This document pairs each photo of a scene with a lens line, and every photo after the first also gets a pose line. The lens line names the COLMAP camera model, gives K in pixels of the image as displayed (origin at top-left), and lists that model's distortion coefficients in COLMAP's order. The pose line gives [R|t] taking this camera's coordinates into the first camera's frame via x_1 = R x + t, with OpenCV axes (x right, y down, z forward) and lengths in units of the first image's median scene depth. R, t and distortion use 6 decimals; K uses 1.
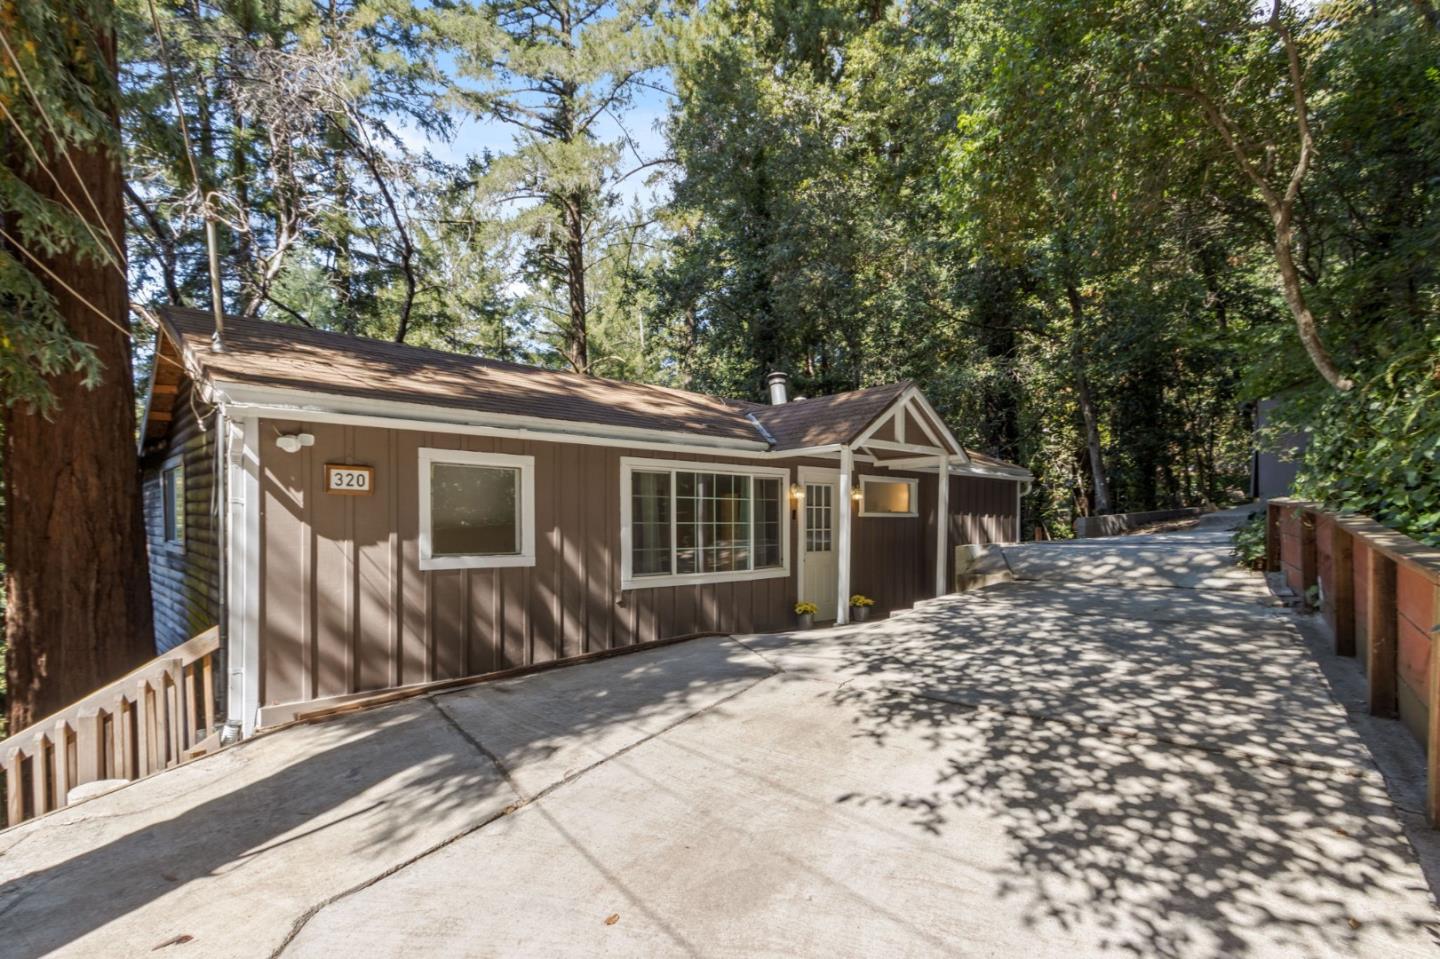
lens RADIAL K [[699.1, 0, 728.2], [0, 699.1, 538.8], [0, 0, 1]] dist [0.021897, -0.000015]
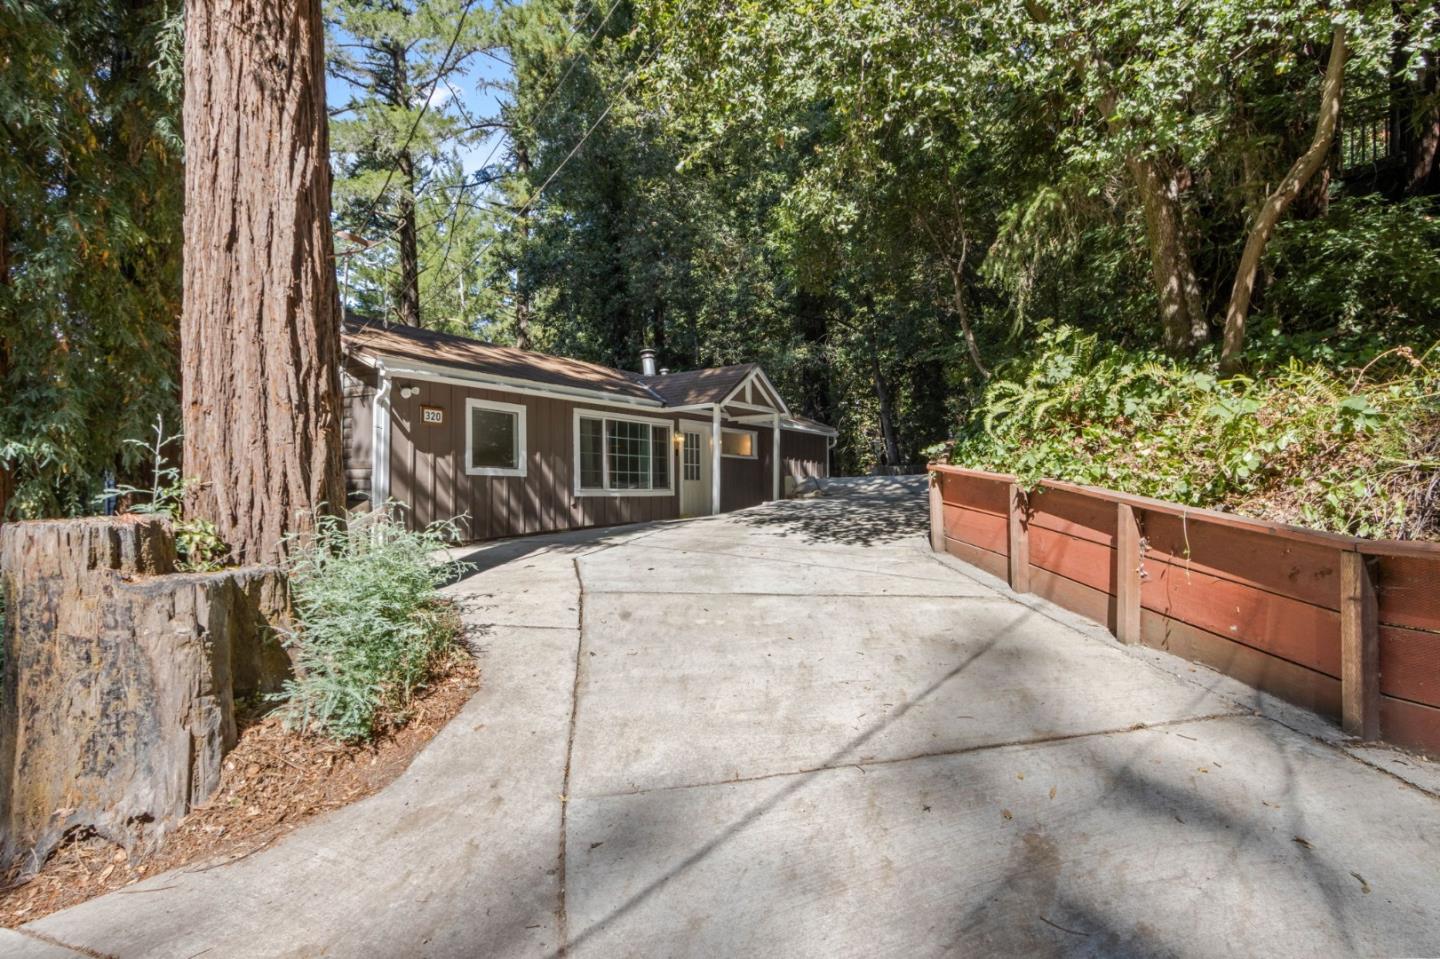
lens RADIAL K [[679.9, 0, 712.0], [0, 679.9, 485.4], [0, 0, 1]] dist [0.005145, 0.000638]
pose [[0.977291, -0.003739, 0.211870, -0.143110], [0.008982, 0.999677, -0.023790, 0.072506], [-0.211713, 0.025152, 0.977008, -0.407163]]
